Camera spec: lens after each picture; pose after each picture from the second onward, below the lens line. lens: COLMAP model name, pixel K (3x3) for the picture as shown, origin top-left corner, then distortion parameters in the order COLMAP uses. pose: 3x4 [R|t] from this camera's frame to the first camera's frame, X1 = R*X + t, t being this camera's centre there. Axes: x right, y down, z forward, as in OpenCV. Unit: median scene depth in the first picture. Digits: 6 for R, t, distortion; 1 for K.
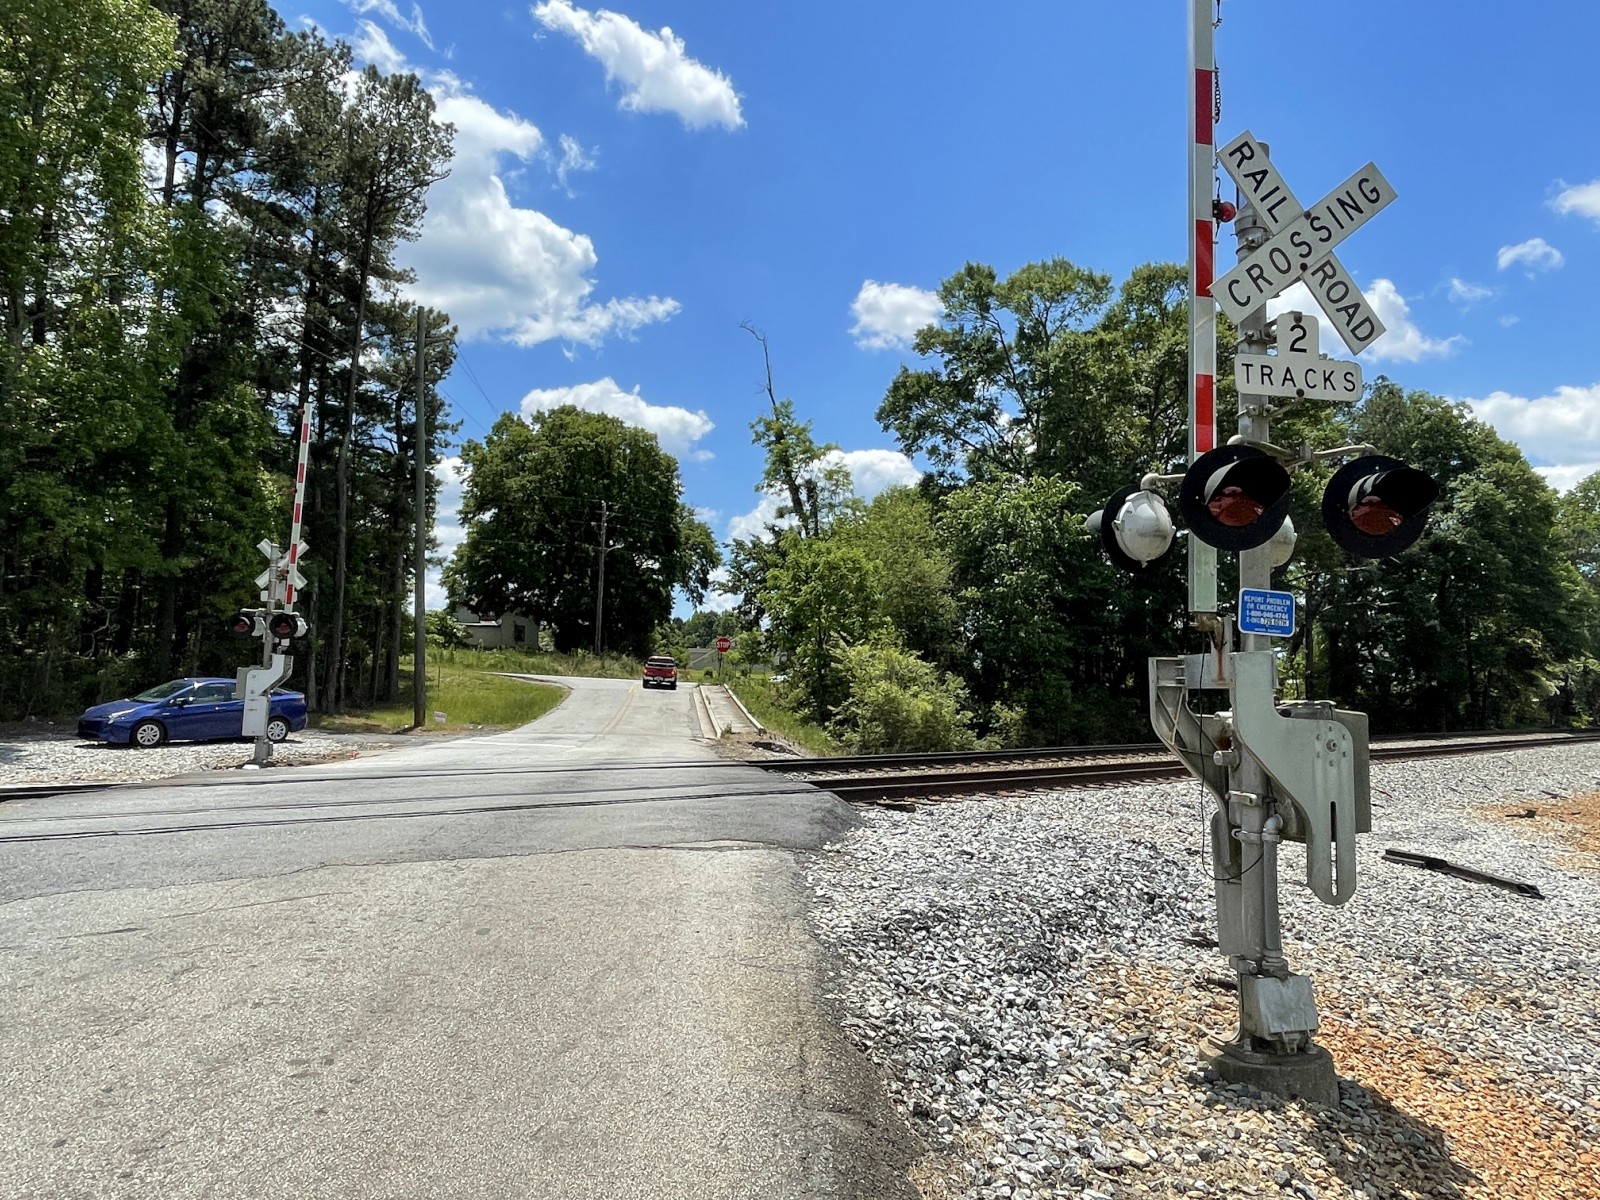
lens RADIAL K [[1048.1, 0, 804.5], [0, 1048.1, 599.8], [0, 0, 1]] dist [-0.006527, -0.001604]
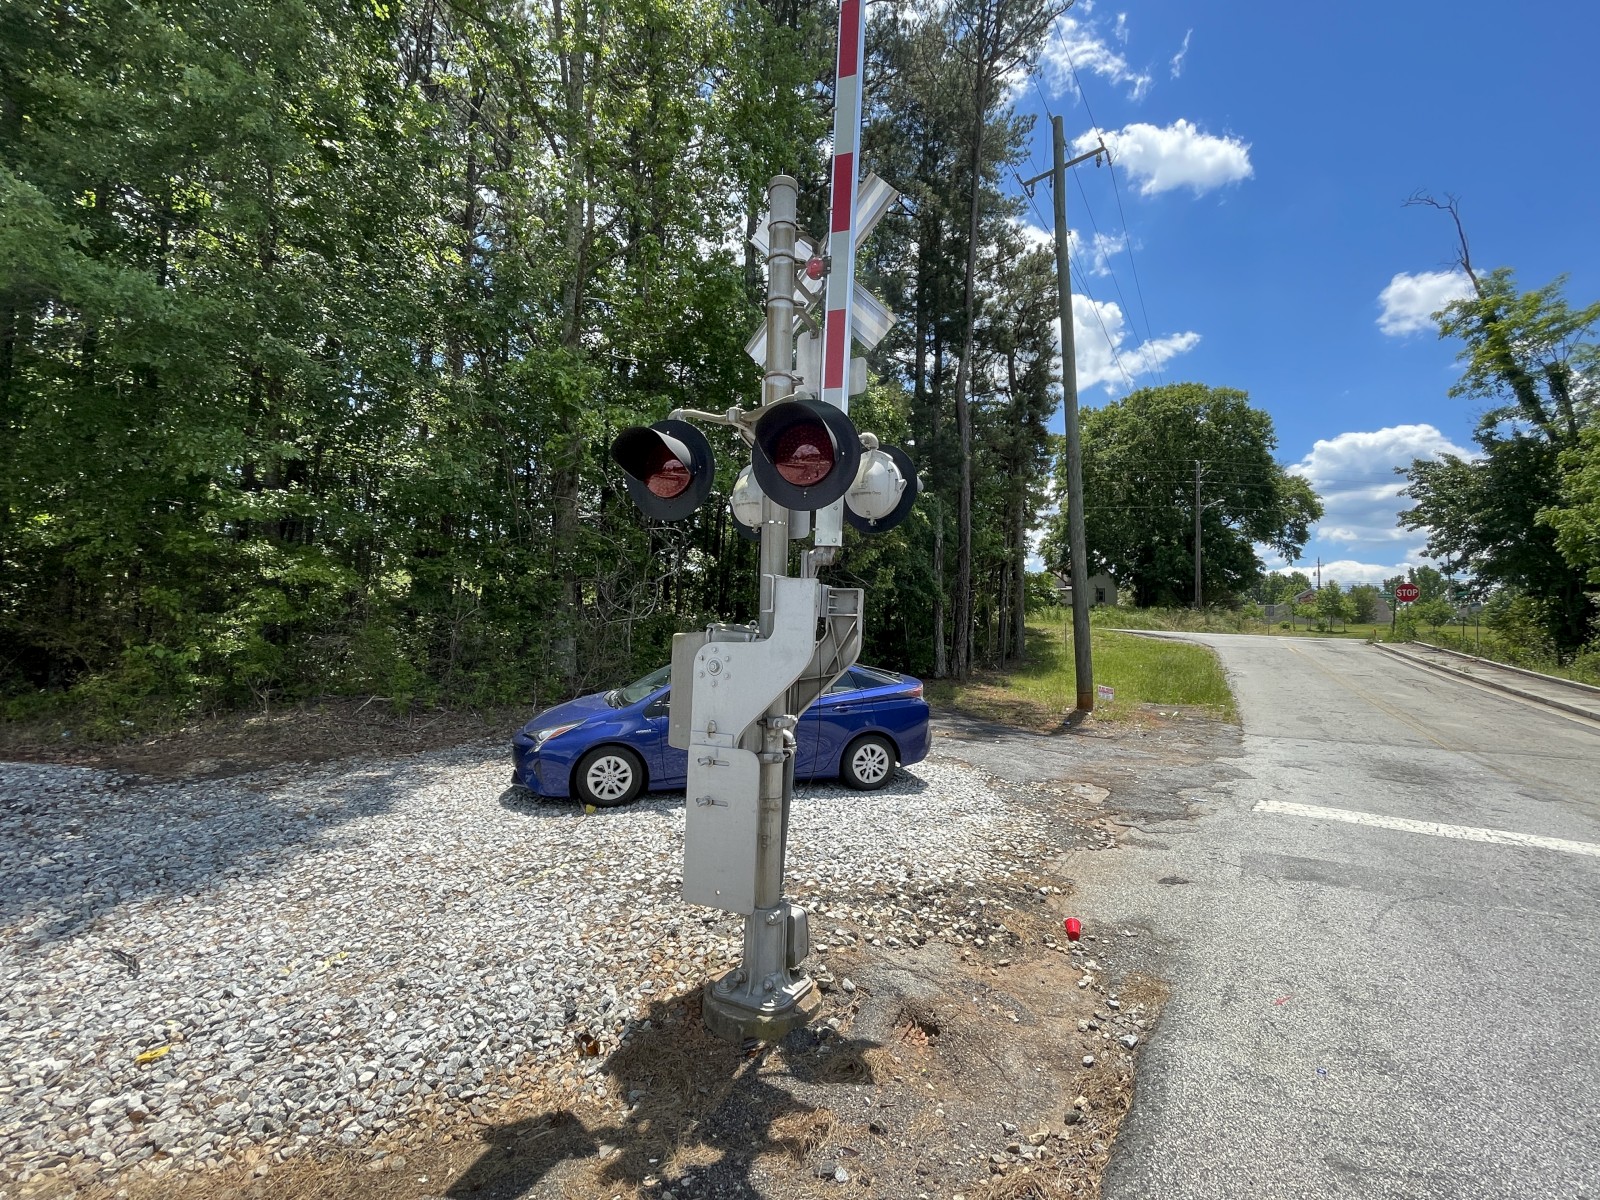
lens RADIAL K [[720.6, 0, 828.1], [0, 720.6, 603.2], [0, 0, 1]] dist [0.006435, 0.000526]
pose [[0.826964, -0.025290, -0.561686, -0.135158], [0.045557, 0.998717, 0.022106, 0.018397], [0.560406, -0.043870, 0.827055, 0.290799]]
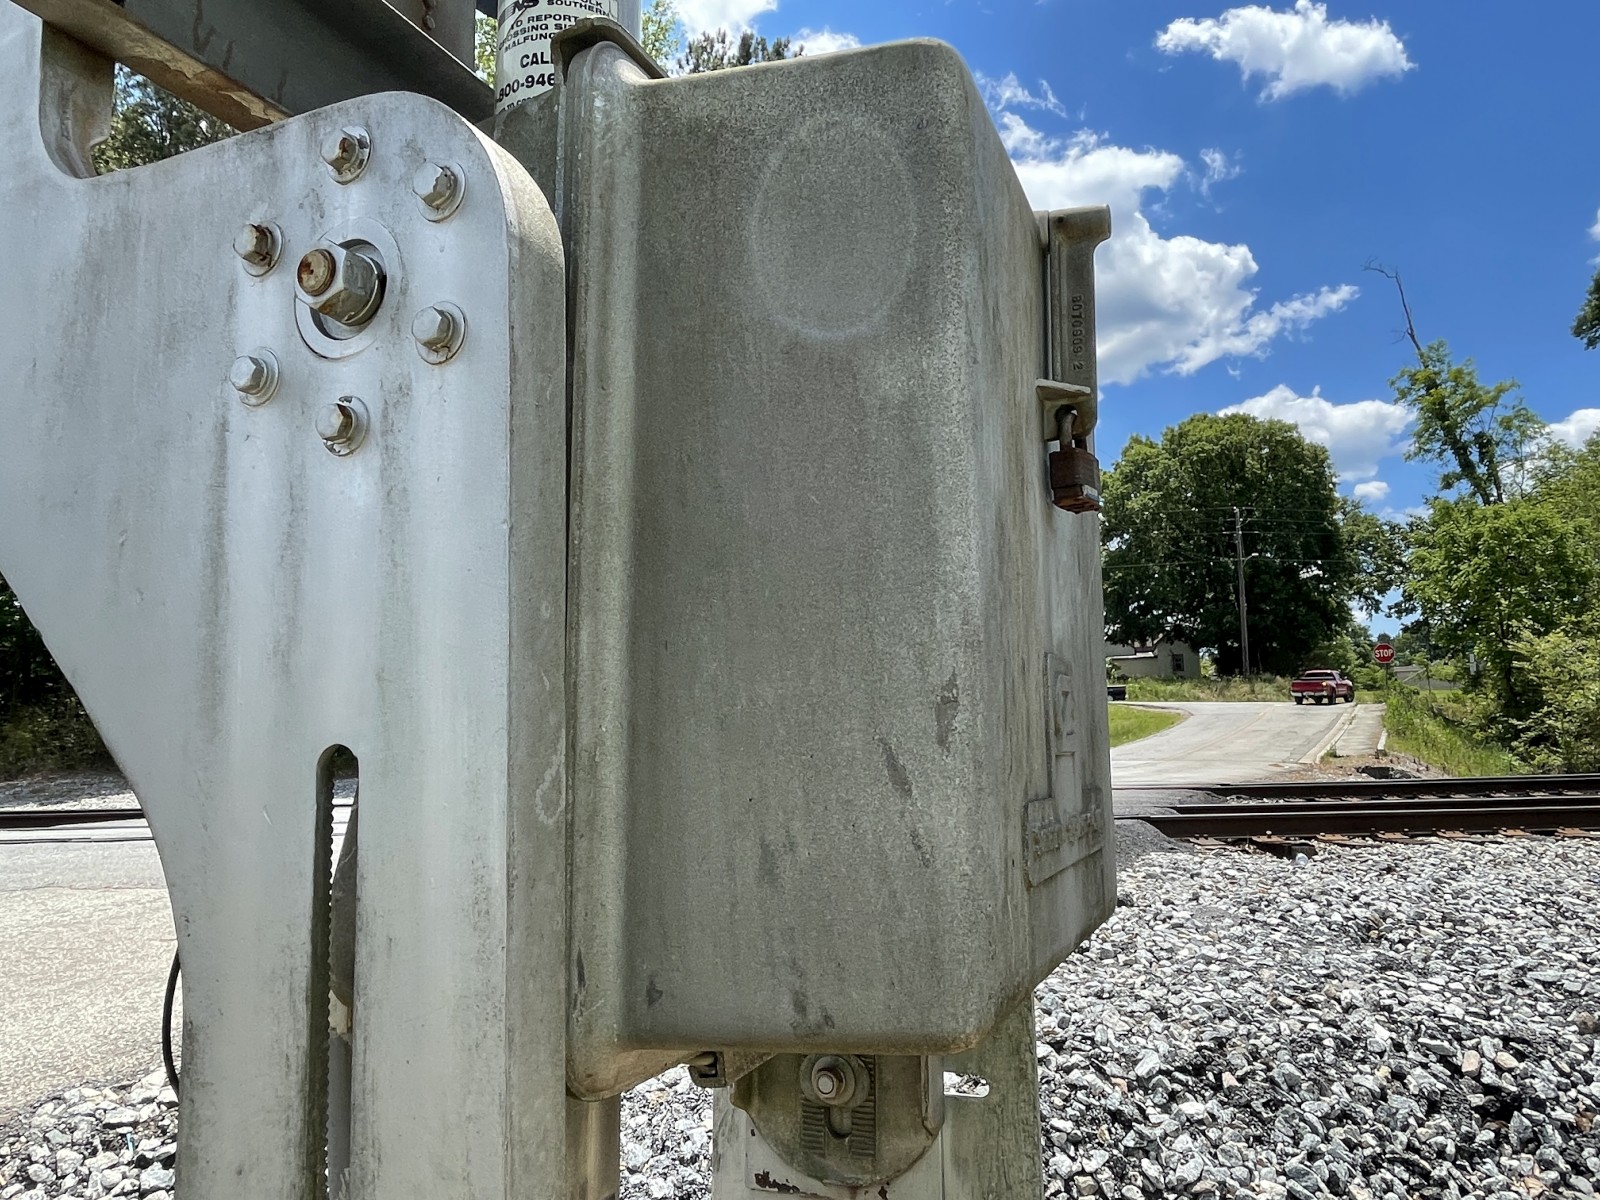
lens RADIAL K [[1048.1, 0, 809.1], [0, 1048.1, 590.9], [0, 0, 1]] dist [-0.006527, -0.001604]
pose [[0.800569, -0.111577, -0.588761, 0.049802], [0.084969, 0.993722, -0.072786, 0.016220], [0.593186, 0.008244, 0.805023, 0.080849]]
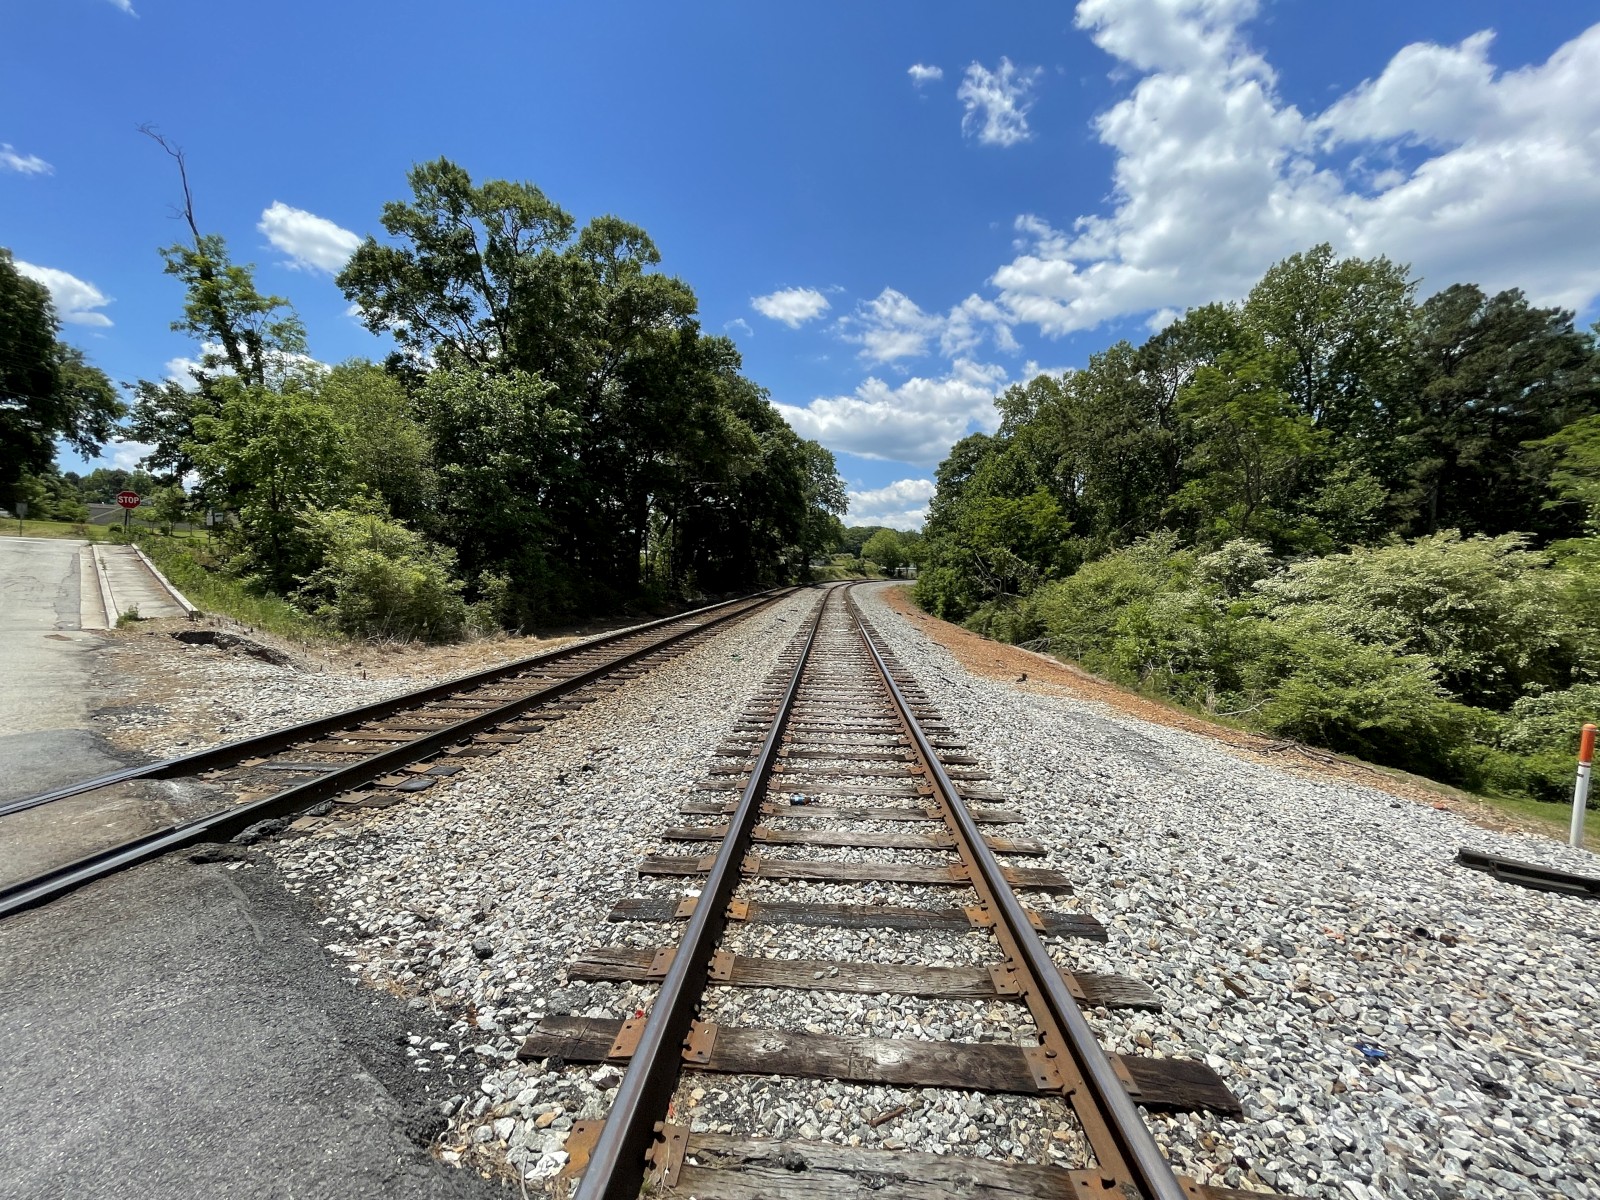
lens RADIAL K [[641.2, 0, 800.5], [0, 641.2, 598.4], [0, 0, 1]] dist [-0.003872, -0.000167]
pose [[0.749284, -0.021786, 0.661891, -0.010546], [-0.081195, 0.988896, 0.124465, 0.012081], [-0.657253, -0.147002, 0.739195, 0.215078]]
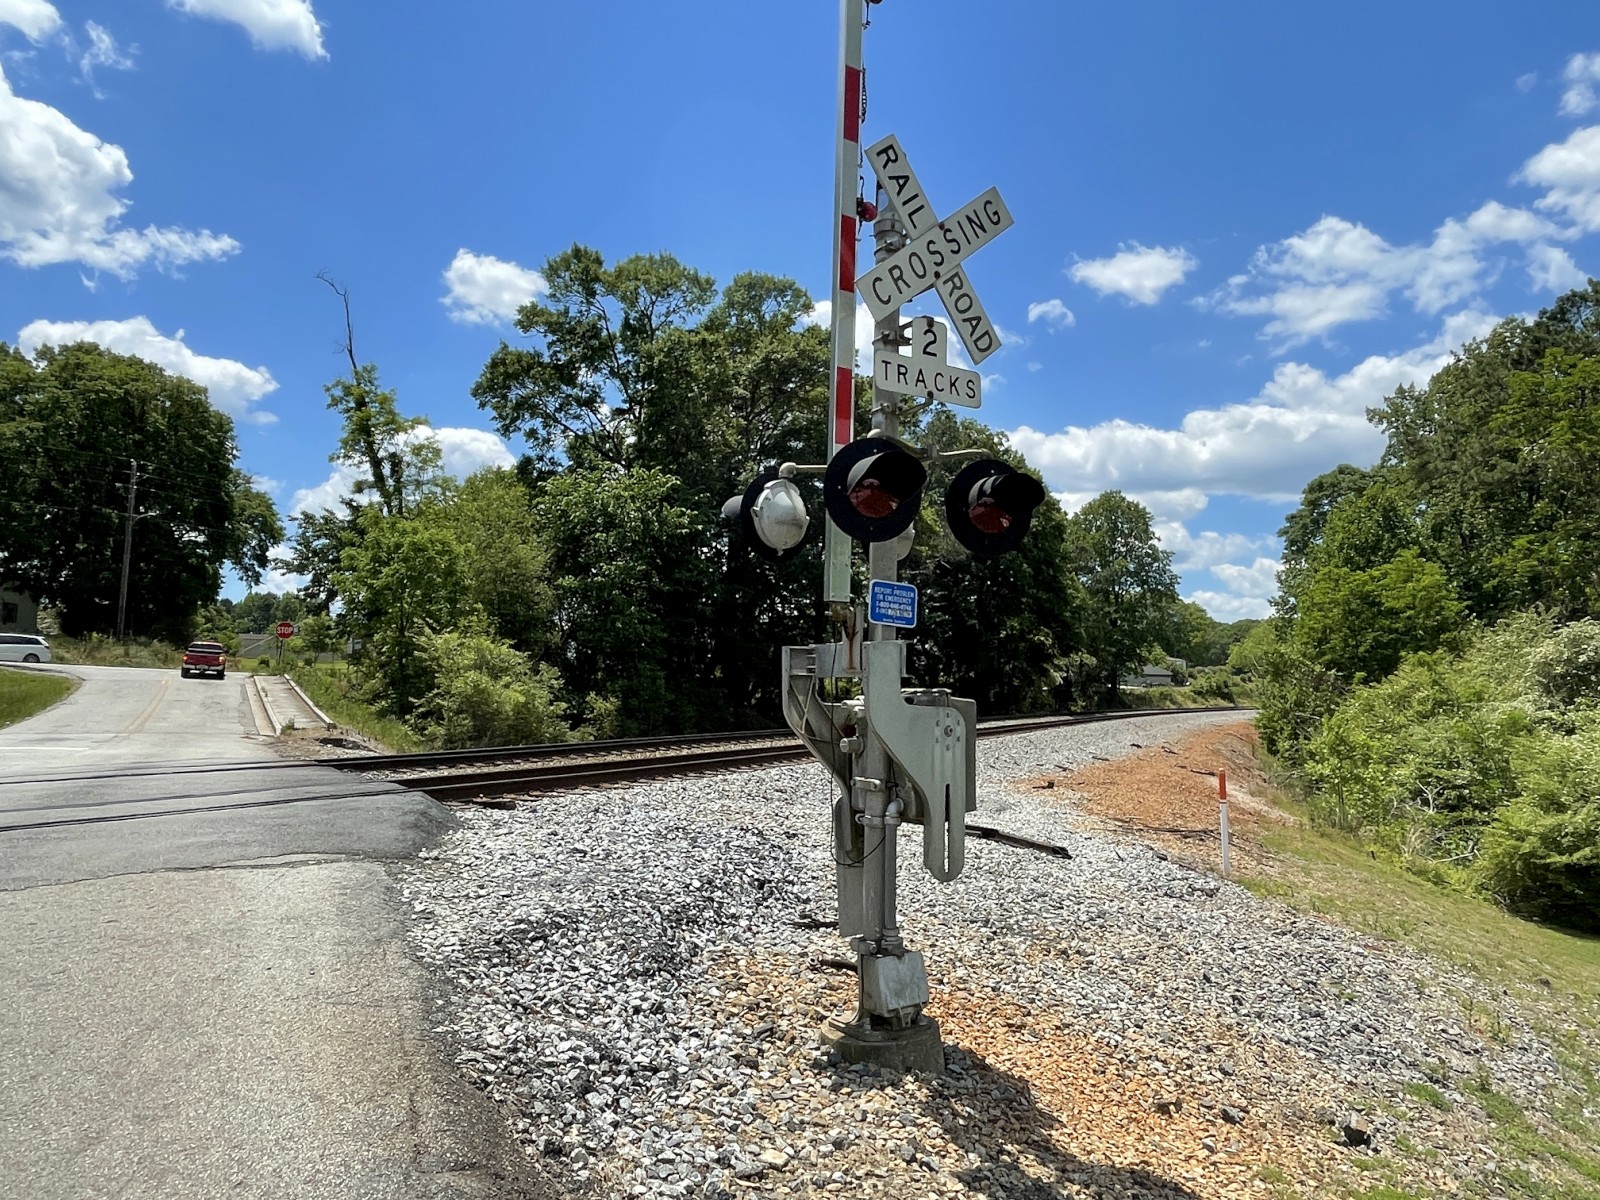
lens RADIAL K [[1048.1, 0, 809.6], [0, 1048.1, 597.2], [0, 0, 1]] dist [-0.006527, -0.001604]
pose [[0.925043, 0.028152, 0.378818, -0.002508], [-0.030603, 0.999532, 0.000450, 0.000680], [-0.378628, -0.012009, 0.925471, 0.006355]]
